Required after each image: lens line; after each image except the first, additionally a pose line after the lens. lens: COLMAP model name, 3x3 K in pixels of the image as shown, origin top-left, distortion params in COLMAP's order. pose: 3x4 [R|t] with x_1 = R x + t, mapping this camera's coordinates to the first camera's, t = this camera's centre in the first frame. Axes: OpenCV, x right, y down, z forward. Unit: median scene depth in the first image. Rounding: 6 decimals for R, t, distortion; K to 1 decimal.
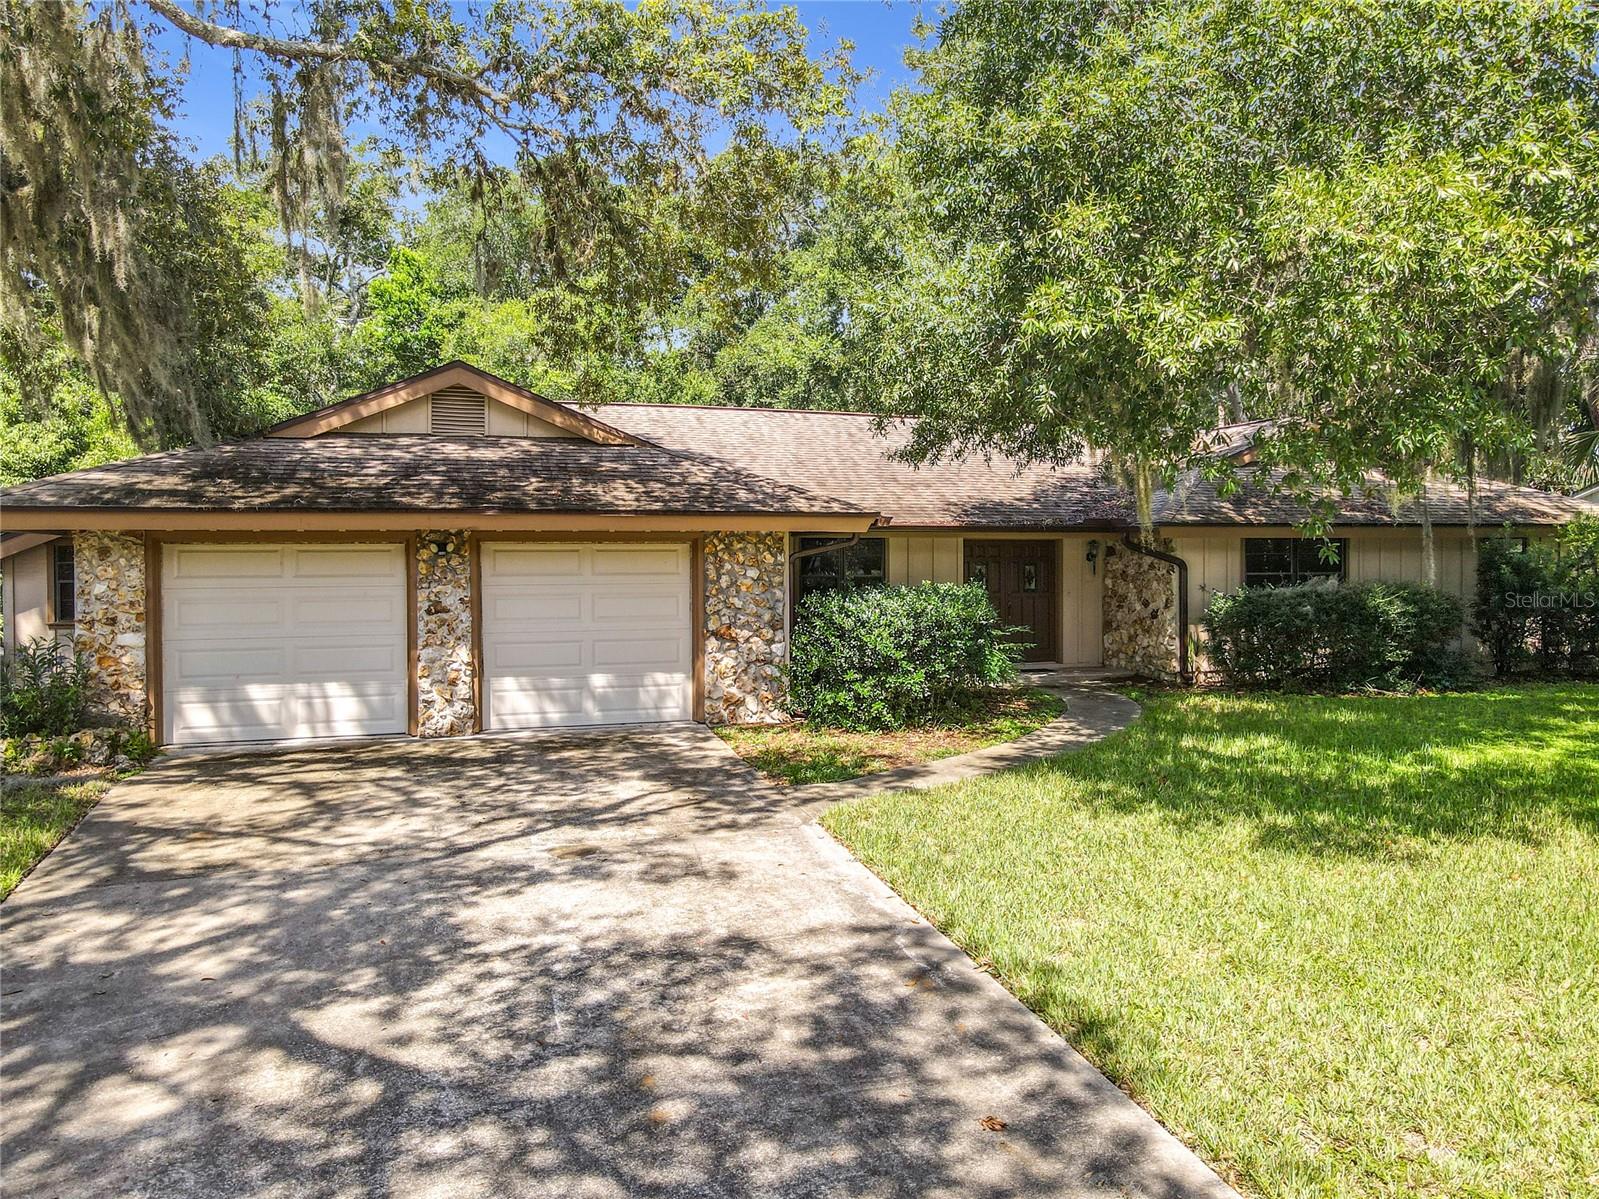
lens RADIAL K [[1157.4, 0, 799.5], [0, 1157.4, 599.5], [0, 0, 1]] dist [0.017863, 0.002620]
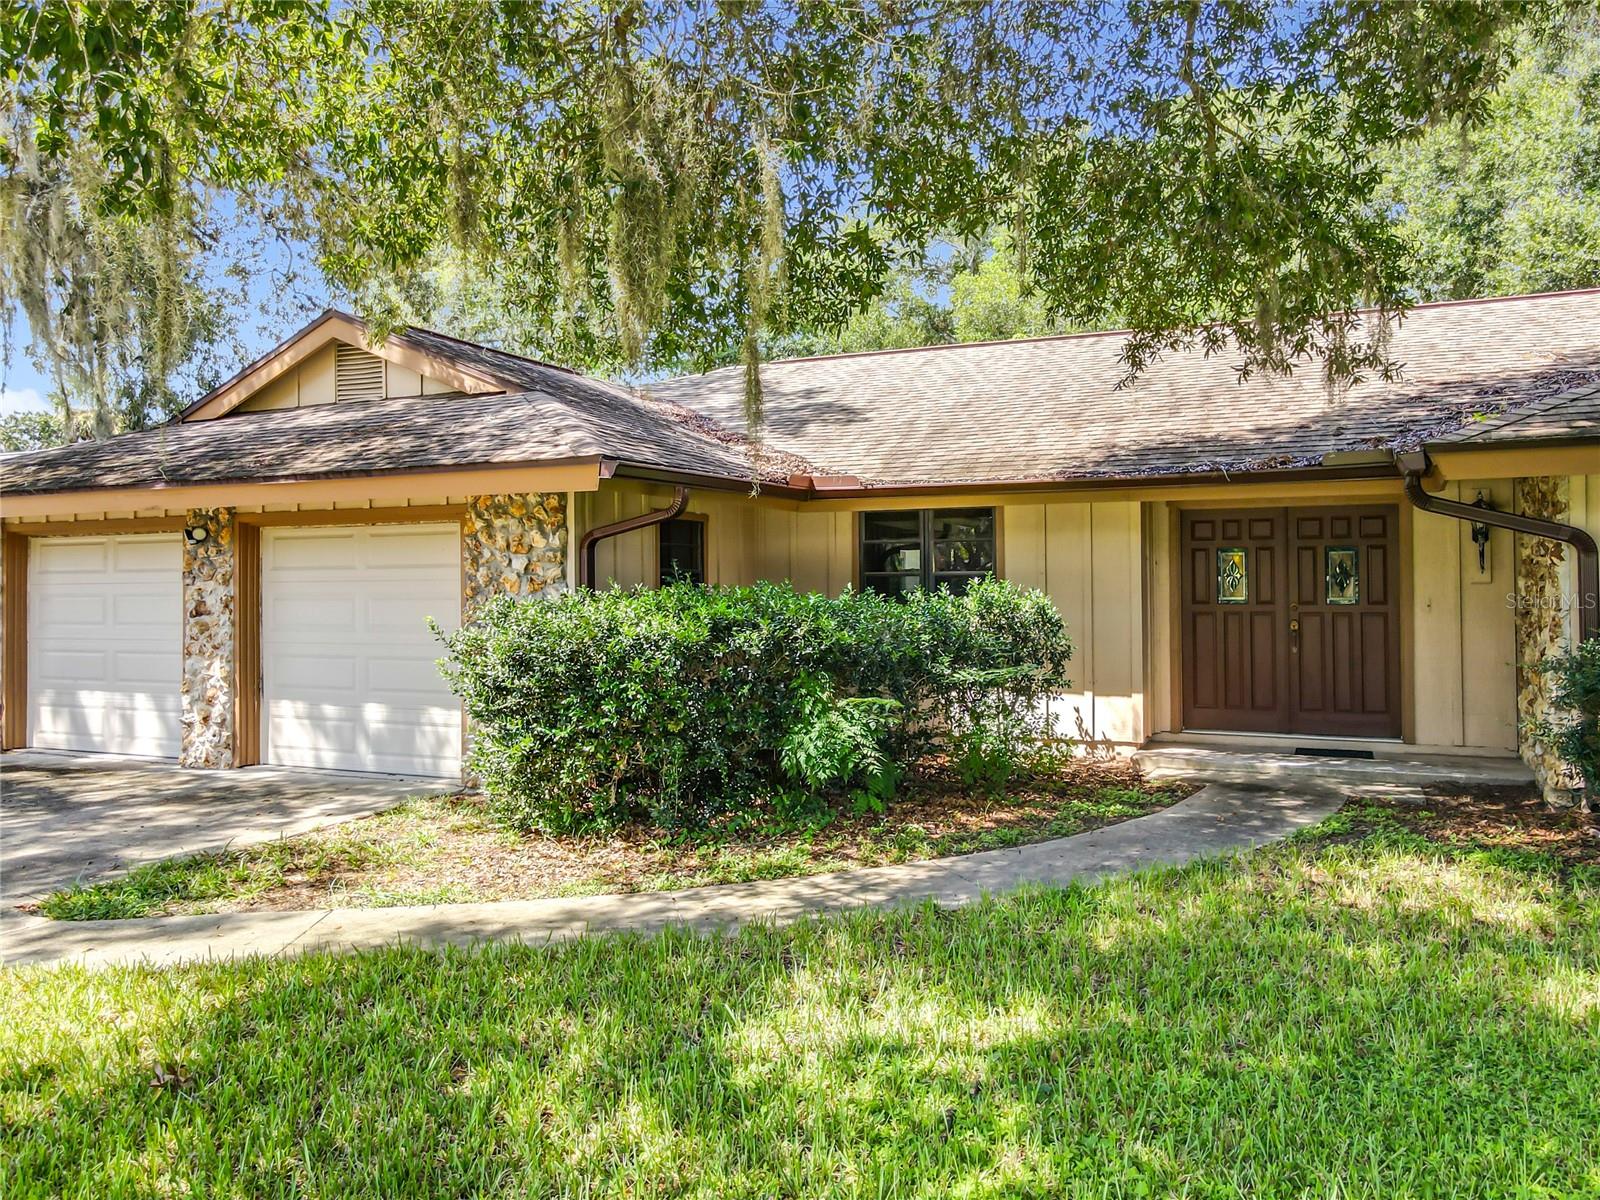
lens RADIAL K [[1163.9, 0, 830.9], [0, 1163.9, 574.6], [0, 0, 1]] dist [0.033831, 0.001121]
pose [[0.755905, -0.006705, -0.654647, 0.569833], [-0.017086, 0.999405, -0.029965, 0.000273], [0.654458, 0.033836, 0.755341, 0.674286]]
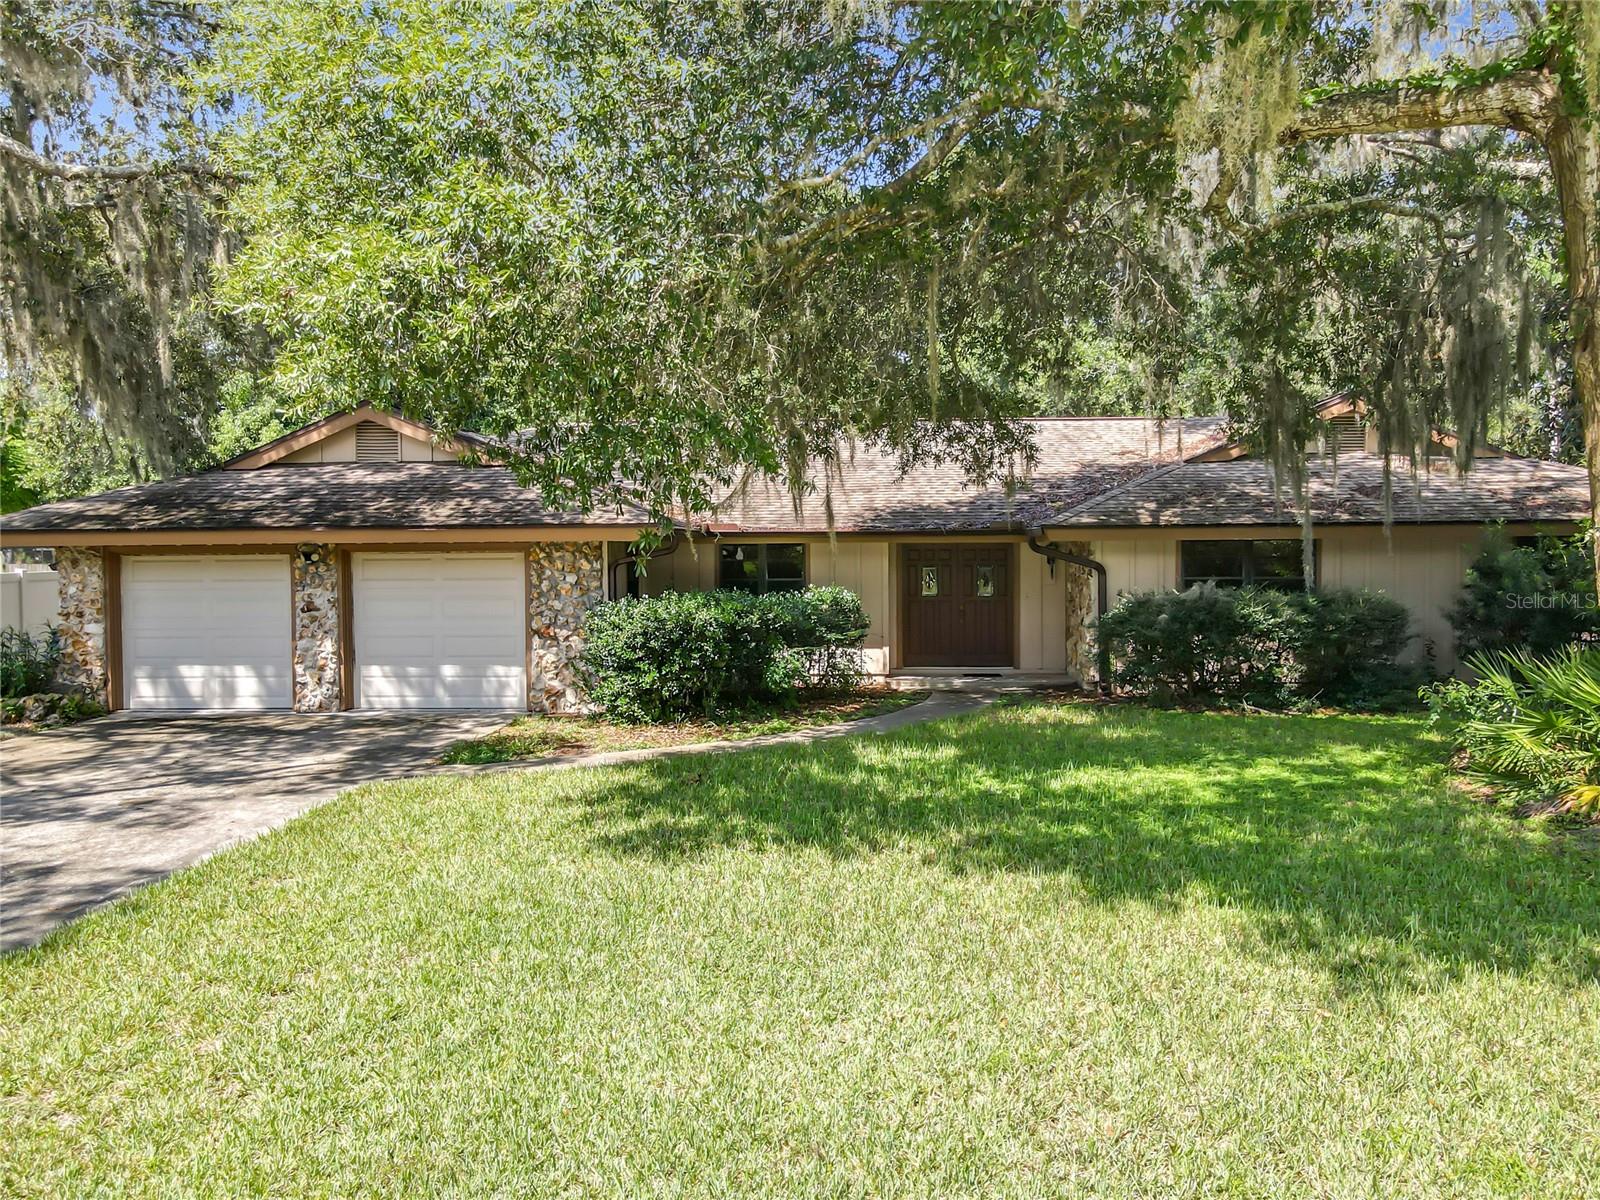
lens RADIAL K [[1158.1, 0, 800.0], [0, 1158.1, 600.0], [0, 0, 1]] dist [0.017863, 0.002620]
pose [[0.936700, 0.009366, -0.350008, 0.605828], [-0.007817, 0.999952, 0.005836, -0.011301], [0.350046, -0.002731, 0.936729, 0.036036]]
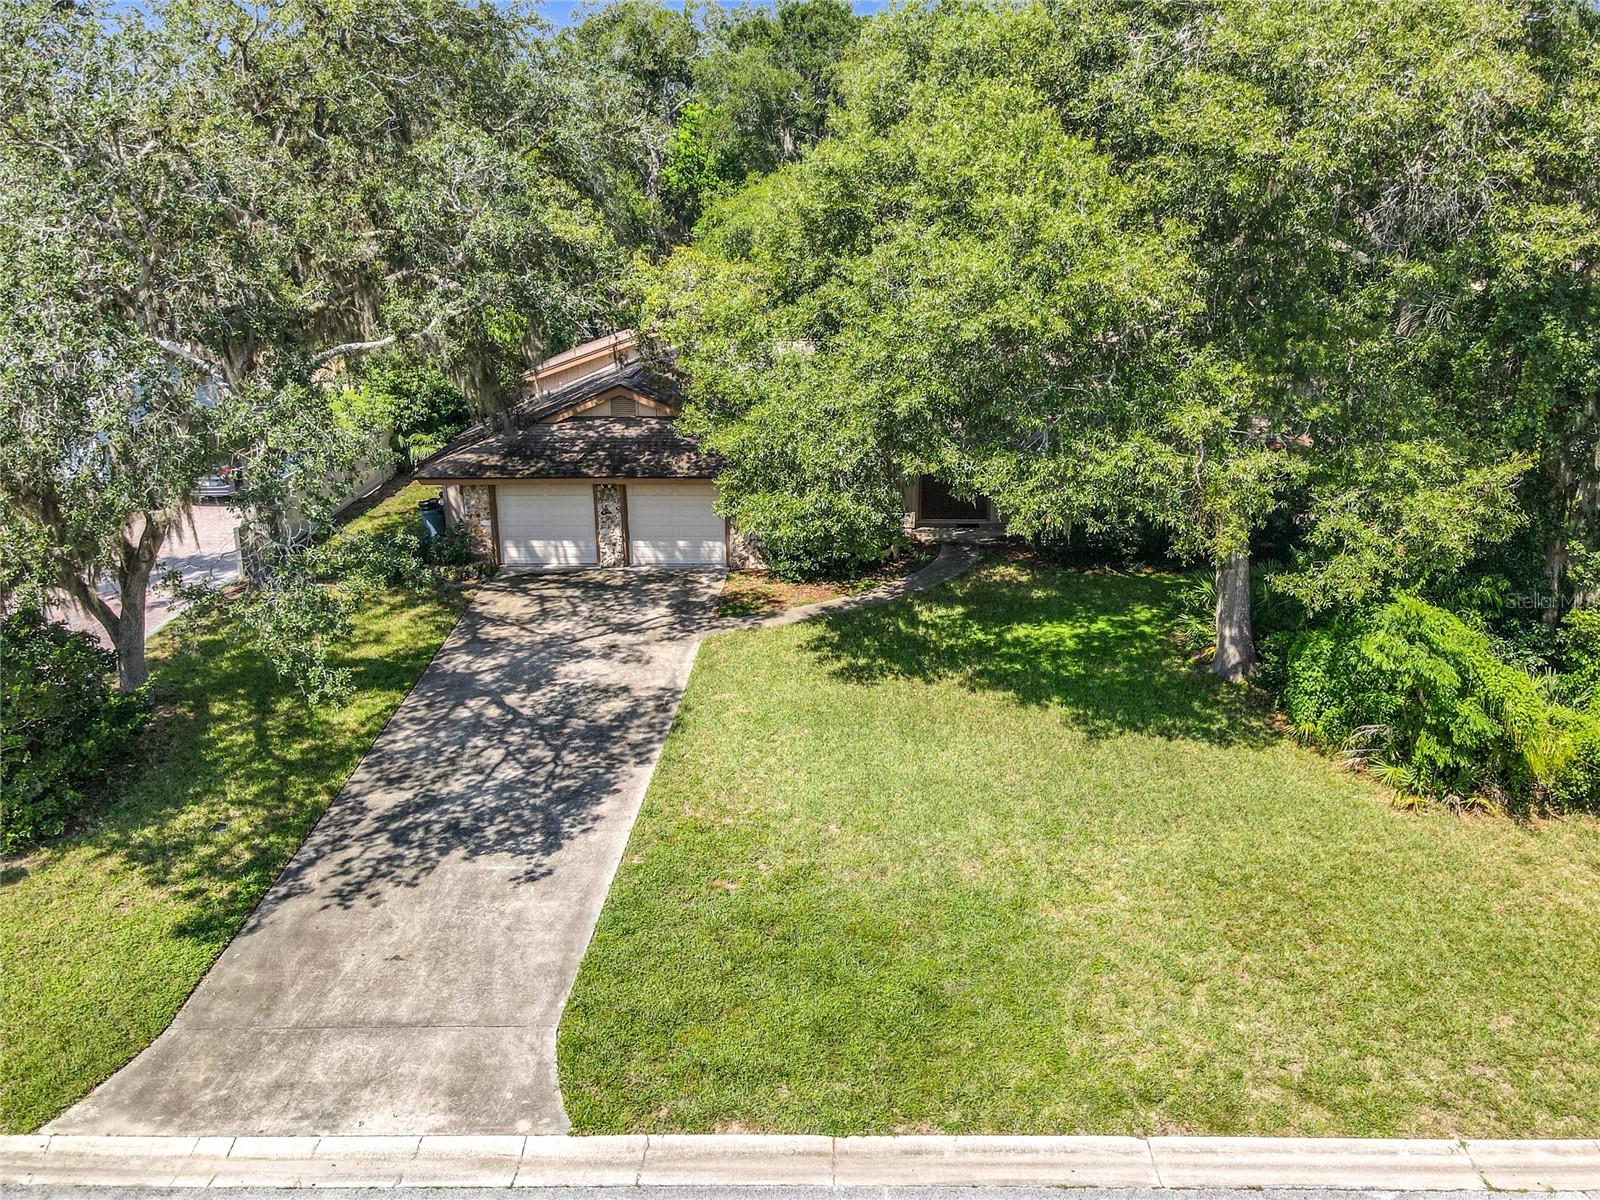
lens RADIAL K [[1129.5, 0, 803.1], [0, 1129.5, 577.7], [0, 0, 1]] dist [0.026517, 0.002781]
pose [[0.949982, 0.093297, -0.298042, 0.712884], [-0.008795, 0.961949, 0.273086, -0.471496], [0.312180, -0.256806, 0.914655, -0.907750]]
